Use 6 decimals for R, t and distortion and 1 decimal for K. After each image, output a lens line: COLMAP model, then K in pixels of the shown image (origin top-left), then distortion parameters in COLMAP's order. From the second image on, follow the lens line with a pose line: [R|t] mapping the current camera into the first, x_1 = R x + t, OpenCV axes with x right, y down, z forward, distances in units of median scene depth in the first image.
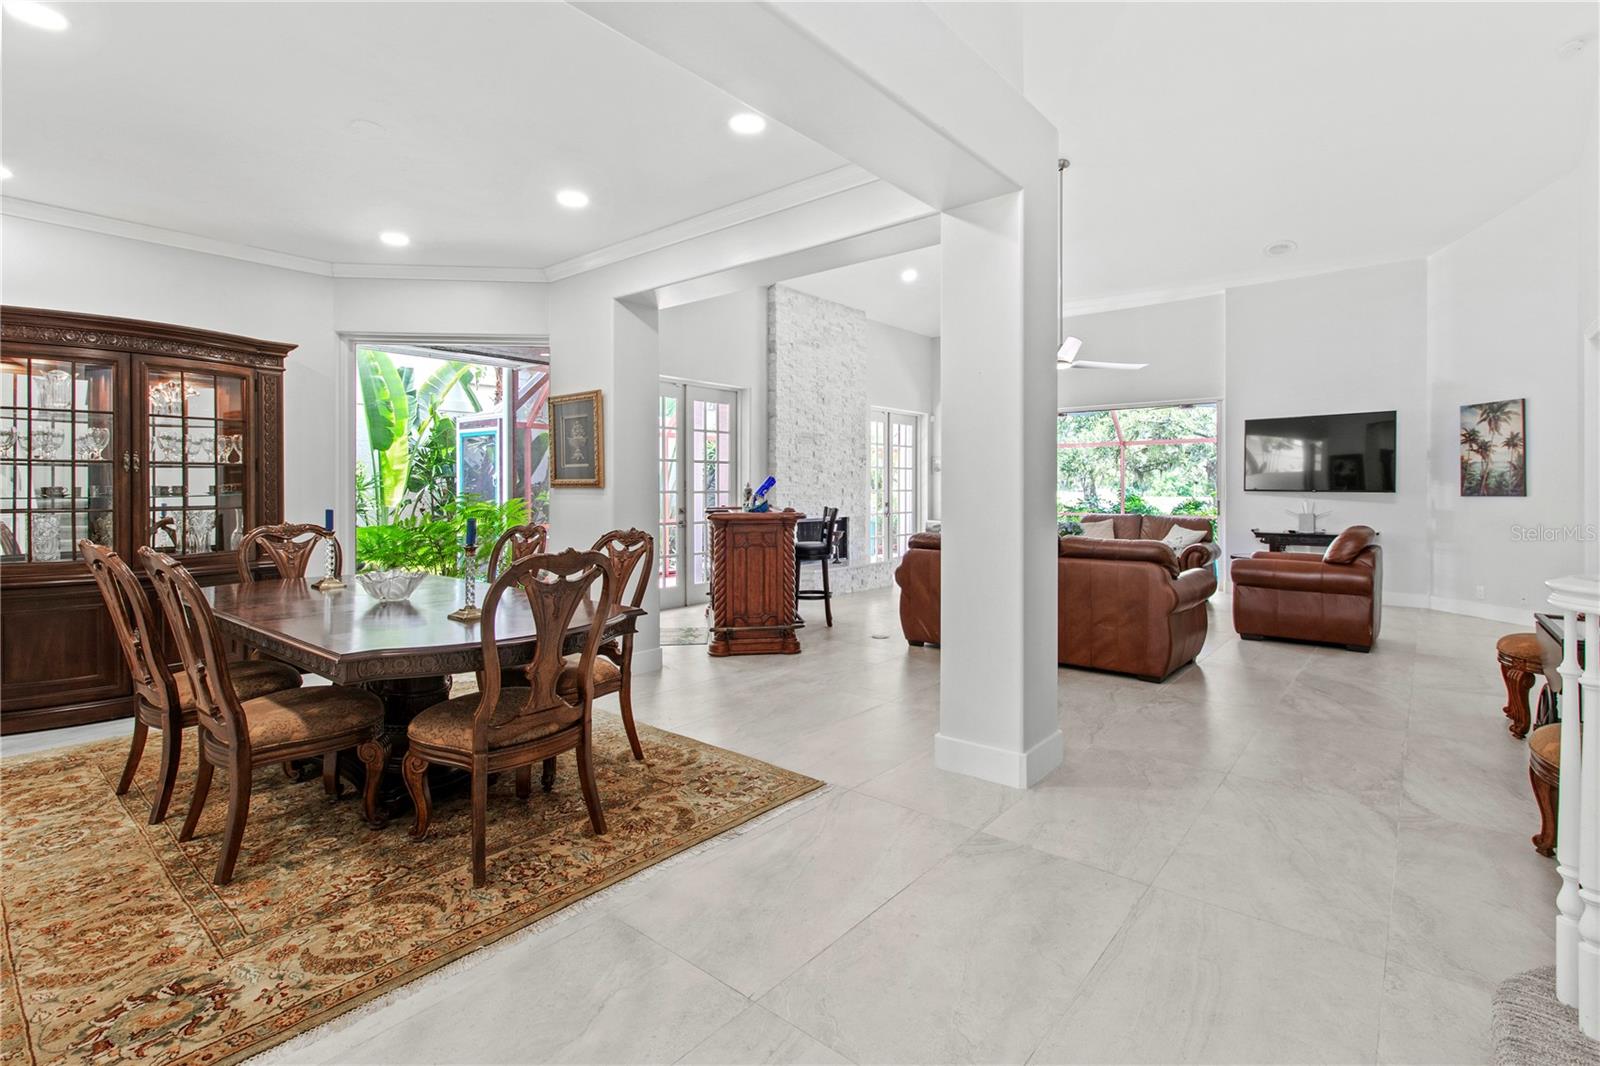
lens RADIAL K [[748.6, 0, 809.8], [0, 748.6, 491.8], [0, 0, 1]] dist [0.001018, 0.000333]
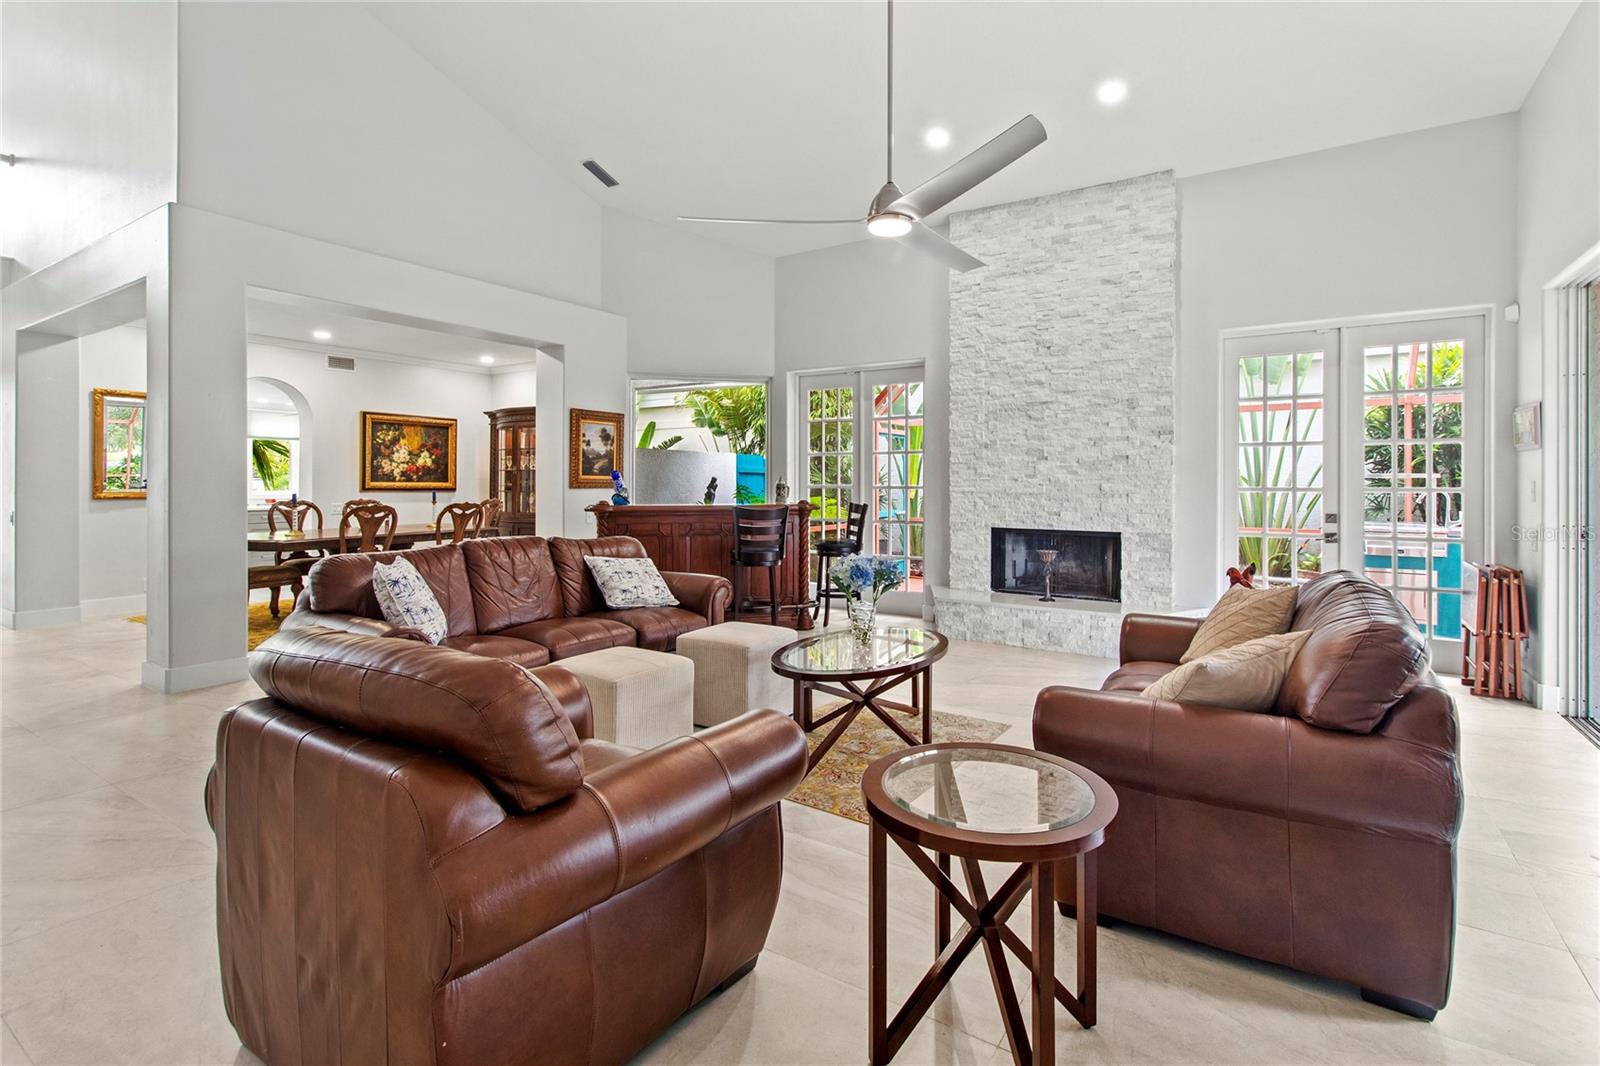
lens RADIAL K [[752.3, 0, 806.6], [0, 752.3, 478.9], [0, 0, 1]] dist [0.000768, -0.000599]
pose [[0.115018, -0.003708, -0.993356, 1.059892], [-0.008019, 0.999957, -0.004661, -0.007244], [0.993331, 0.008502, 0.114983, 1.170854]]
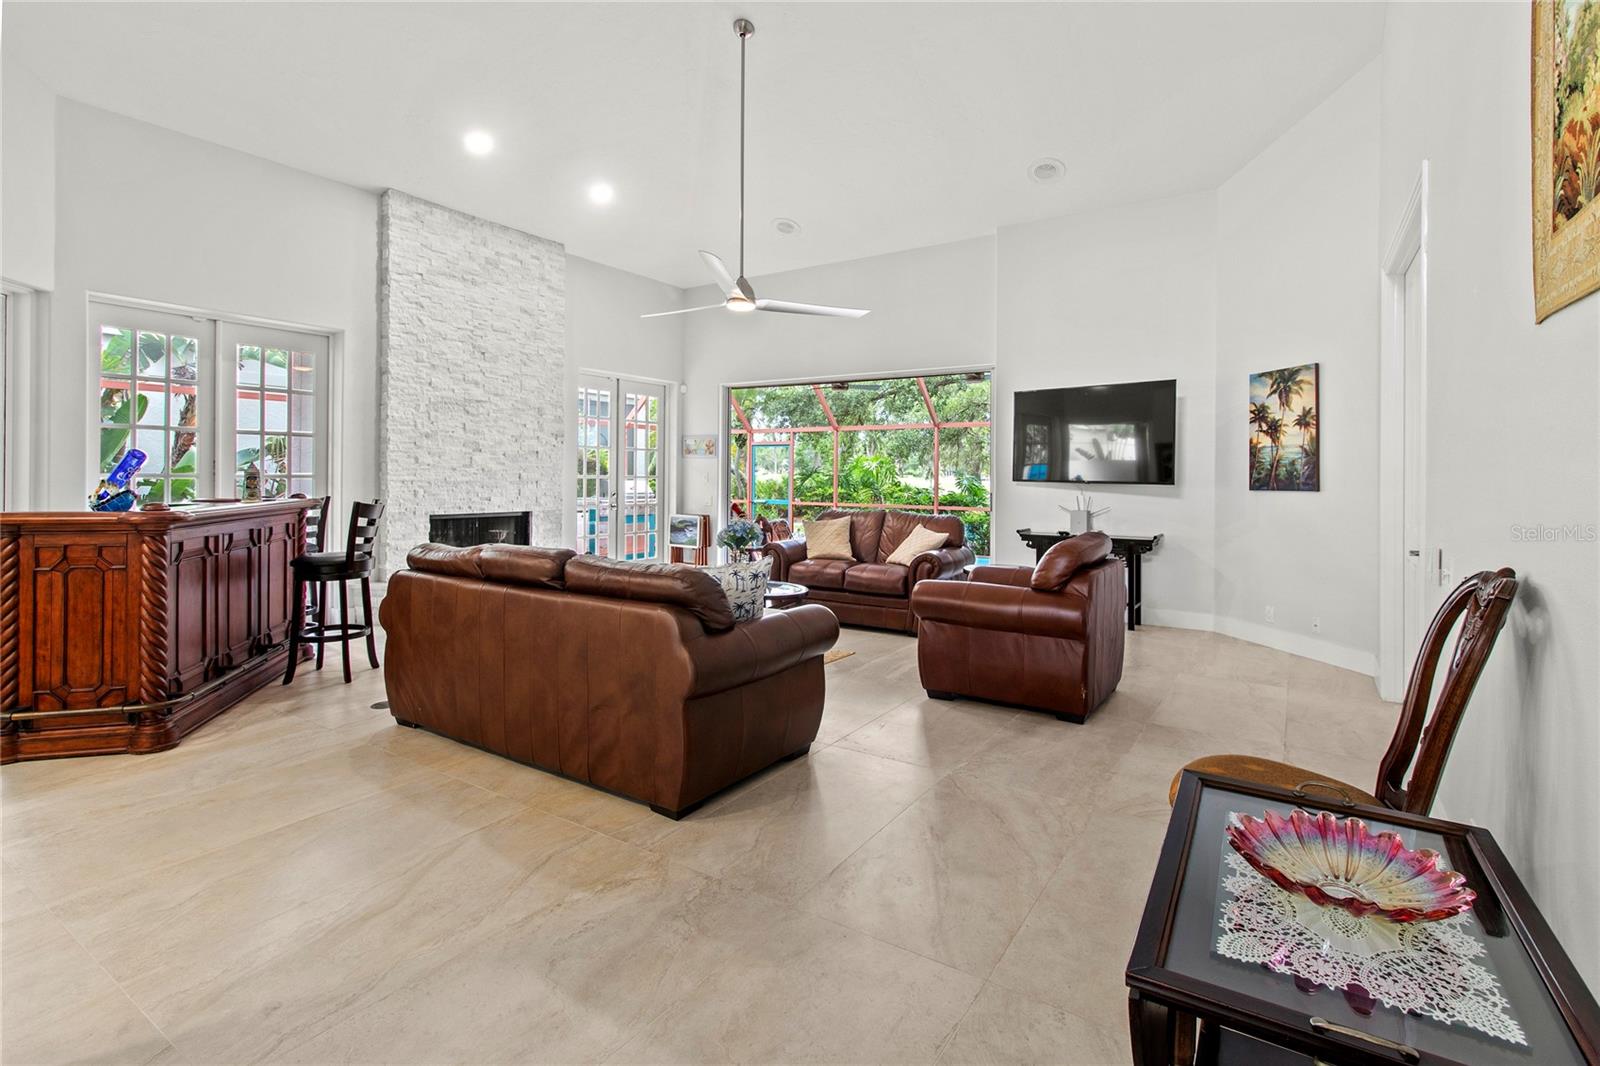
lens RADIAL K [[752.3, 0, 806.6], [0, 752.3, 478.9], [0, 0, 1]] dist [0.000768, -0.000599]
pose [[0.993424, 0.008732, 0.114160, 0.416009], [-0.008707, 0.999962, -0.000713, -0.001777], [-0.114162, -0.000286, 0.993462, 0.354800]]
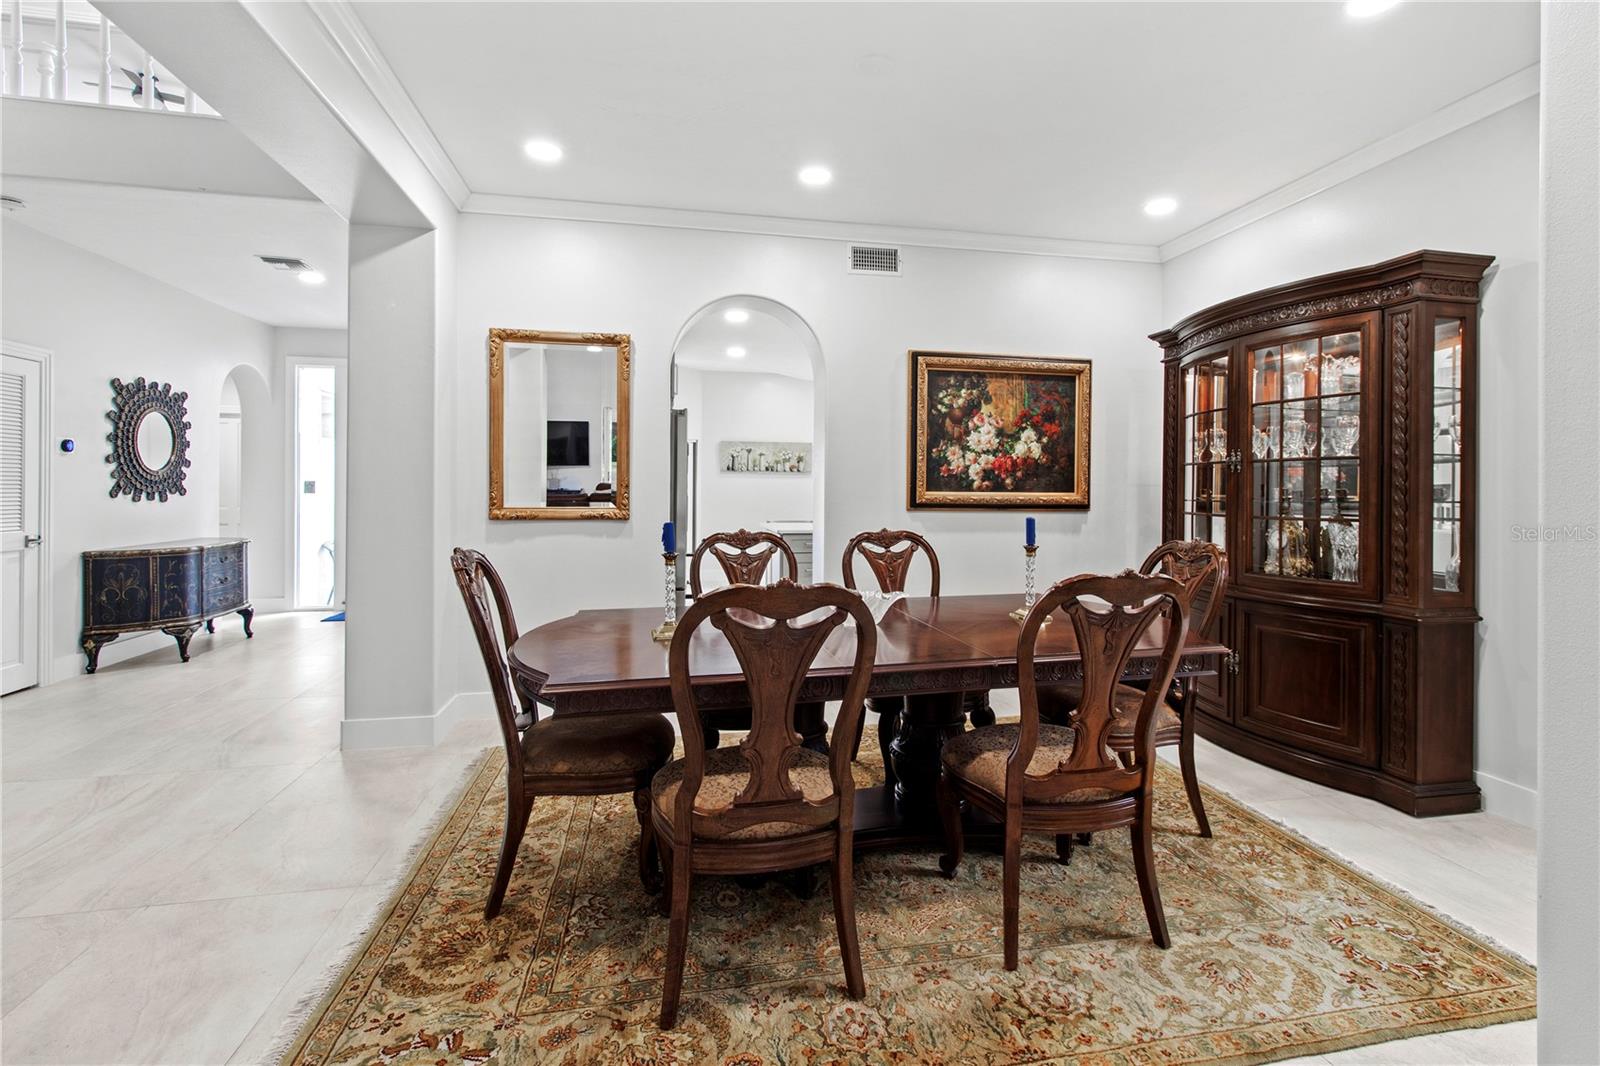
lens RADIAL K [[739.4, 0, 819.7], [0, 739.4, 489.0], [0, 0, 1]] dist [0.003023, -0.004846]
pose [[-0.614906, -0.002550, -0.788596, 0.062578], [-0.009148, 0.999951, 0.003899, -0.004888], [0.788547, 0.009612, -0.614899, 0.831912]]
